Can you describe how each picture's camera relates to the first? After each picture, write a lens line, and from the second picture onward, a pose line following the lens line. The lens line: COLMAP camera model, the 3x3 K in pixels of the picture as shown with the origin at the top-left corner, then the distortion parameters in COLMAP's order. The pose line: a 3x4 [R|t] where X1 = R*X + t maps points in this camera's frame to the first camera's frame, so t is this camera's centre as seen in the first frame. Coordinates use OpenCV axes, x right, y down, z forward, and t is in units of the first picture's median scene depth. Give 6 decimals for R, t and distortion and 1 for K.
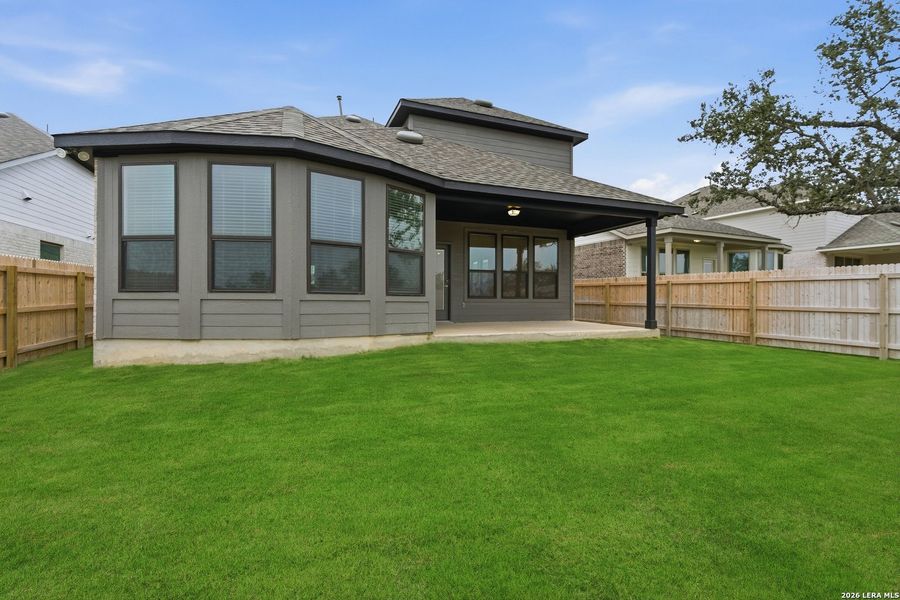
lens RADIAL K [[409.3, 0, 446.2], [0, 409.3, 298.9], [0, 0, 1]] dist [0.002058, 0.001063]
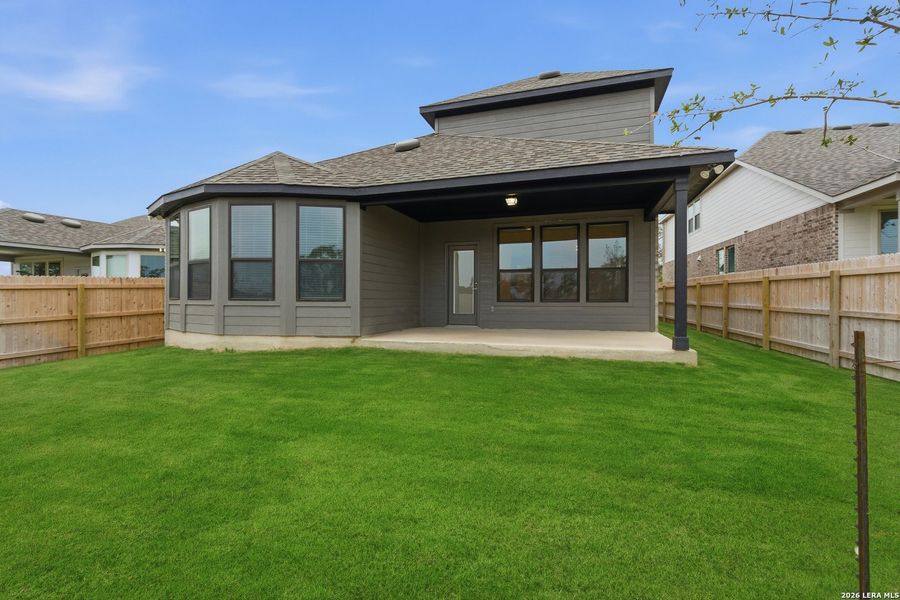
lens RADIAL K [[409.3, 0, 445.0], [0, 409.3, 298.2], [0, 0, 1]] dist [0.002058, 0.001063]
pose [[0.775276, -0.007353, -0.631579, 0.609852], [0.004952, 0.999972, -0.005563, -0.005761], [0.631603, 0.001185, 0.775291, 0.260597]]
